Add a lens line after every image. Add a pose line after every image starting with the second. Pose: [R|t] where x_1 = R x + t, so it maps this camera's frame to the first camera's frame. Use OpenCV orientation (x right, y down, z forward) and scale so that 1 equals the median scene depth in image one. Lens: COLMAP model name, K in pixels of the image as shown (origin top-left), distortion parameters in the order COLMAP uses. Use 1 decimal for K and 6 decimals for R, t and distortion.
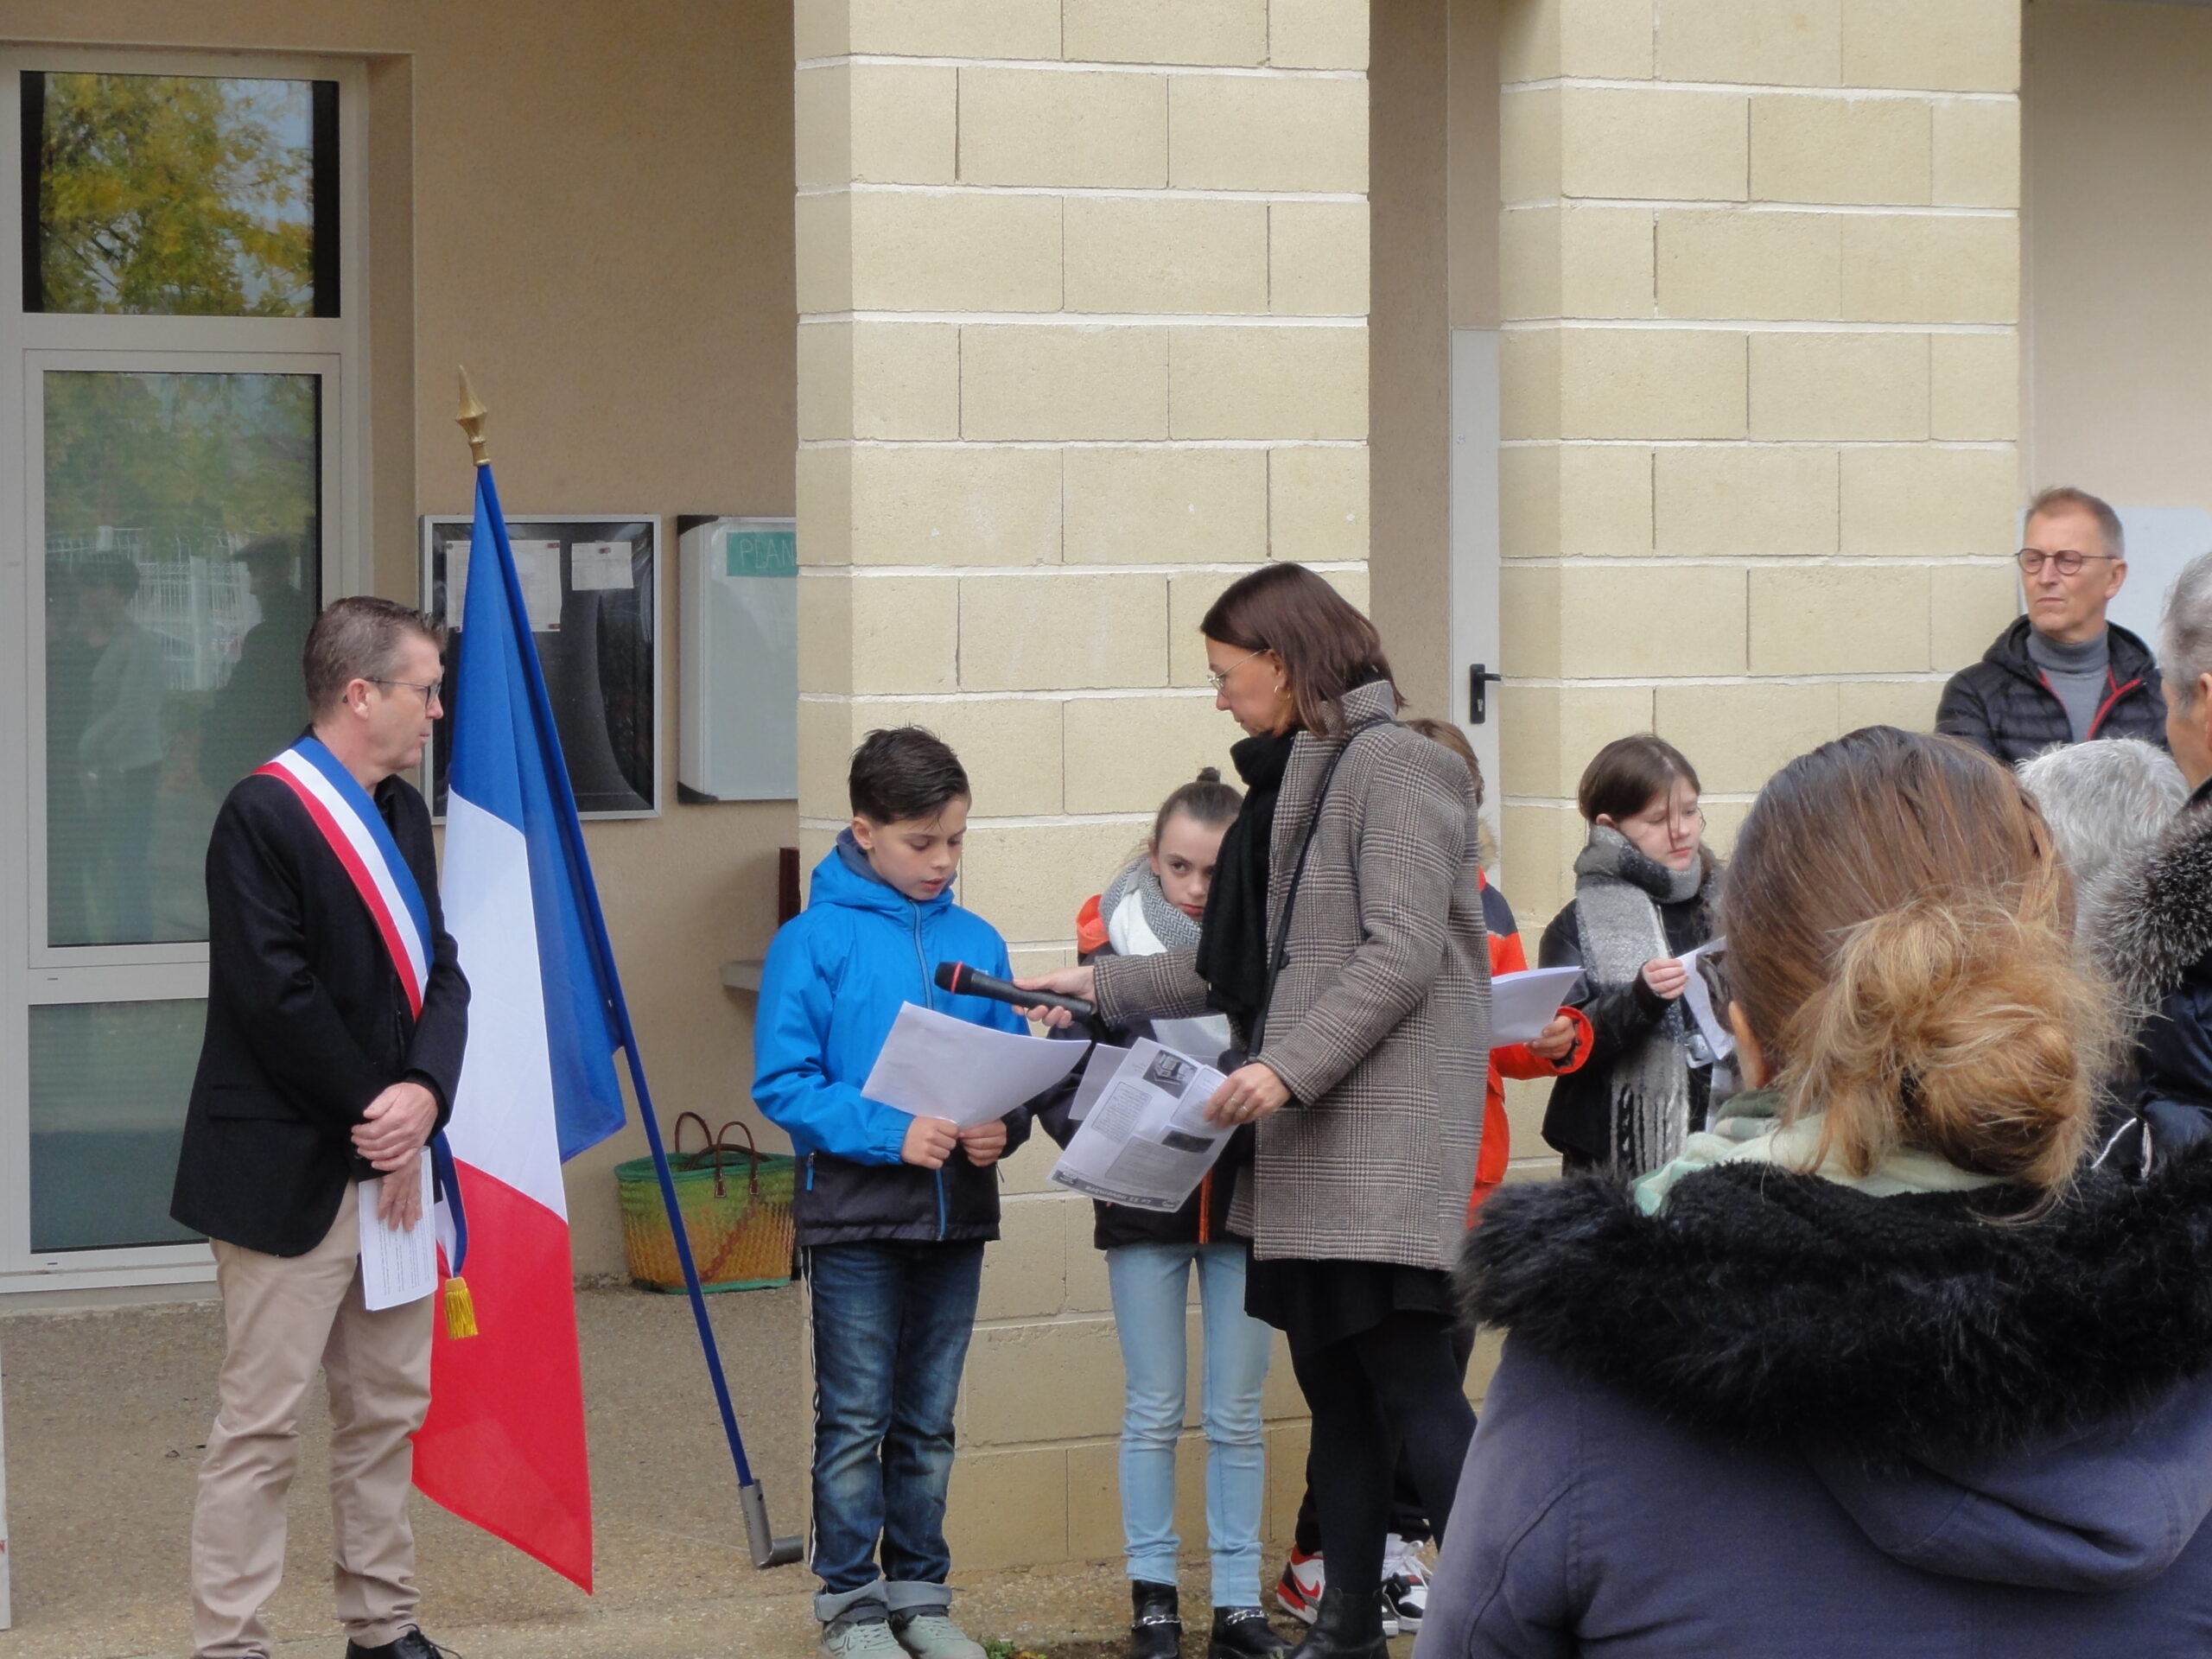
lens RADIAL K [[6798.8, 0, 1103.9], [0, 6798.8, 833.4], [0, 0, 1]] dist [-0.038265, 1.386438]
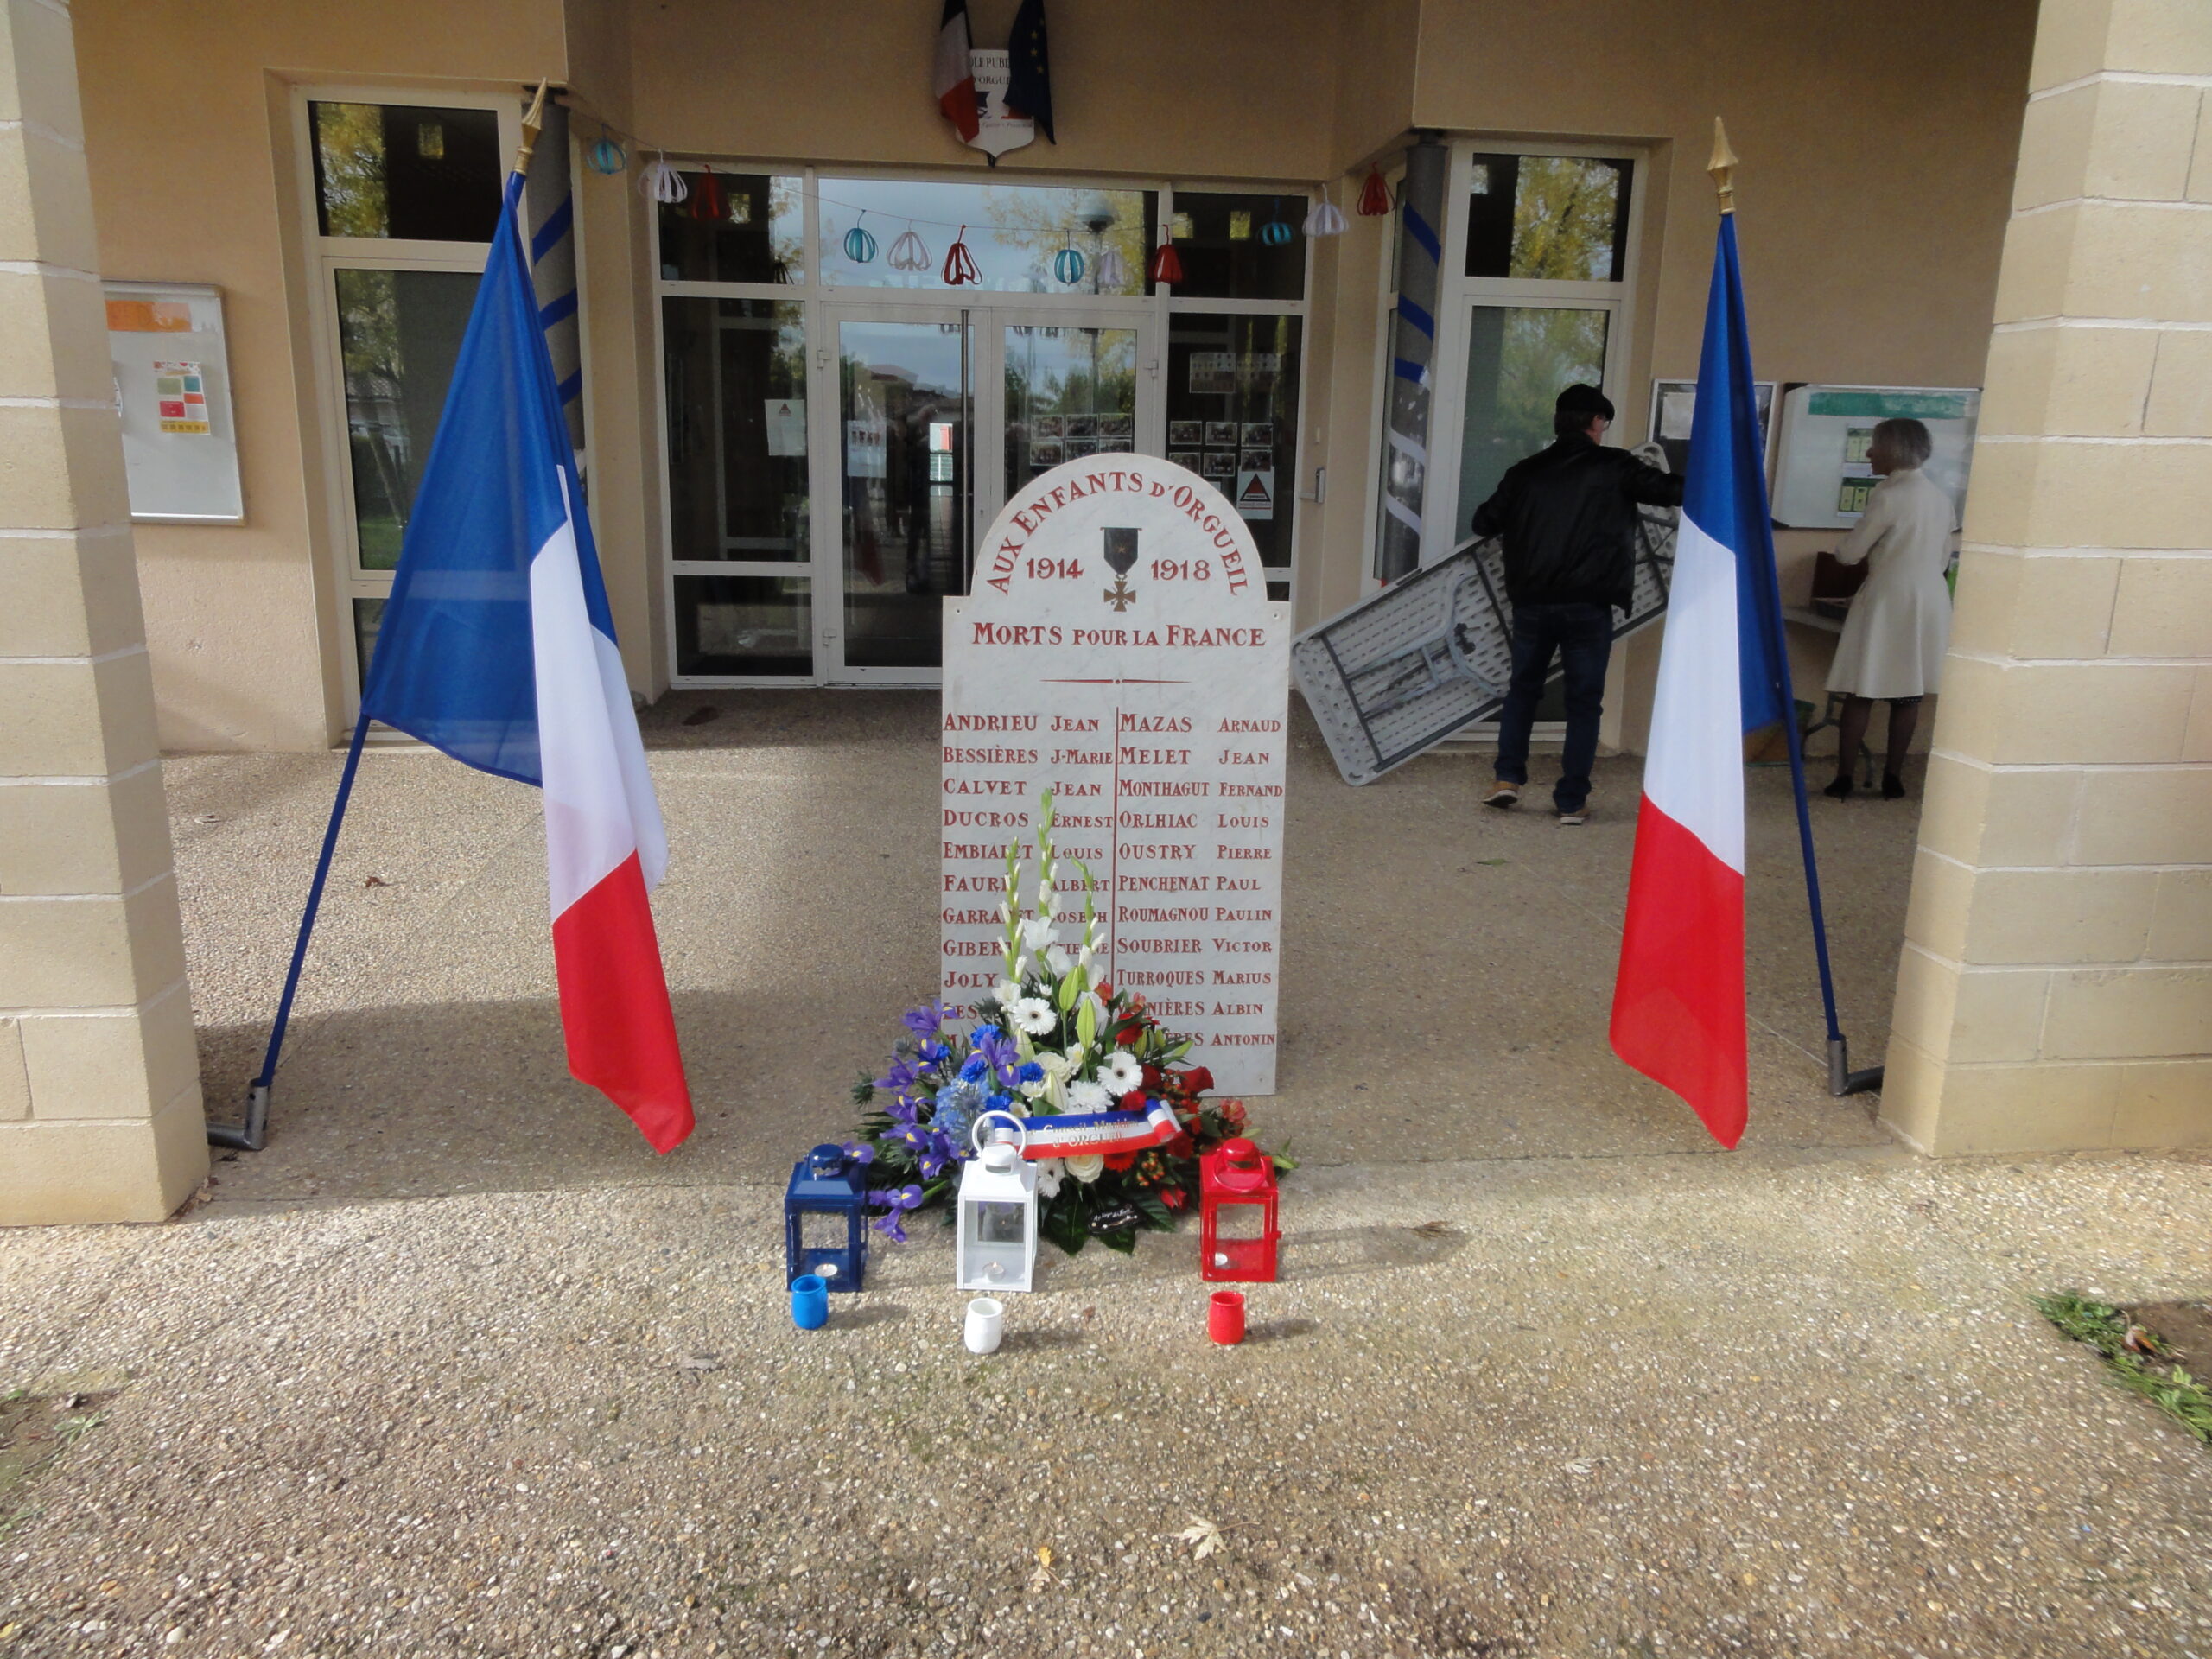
lens RADIAL K [[1559.9, 0, 1108.0], [0, 1559.9, 824.5], [0, 0, 1]] dist [0.005513, -0.001259]
pose [[0.911146, 0.116681, -0.395220, -0.067681], [-0.040389, 0.979744, 0.196138, -0.001424], [0.410100, -0.162748, 0.897402, 0.678976]]
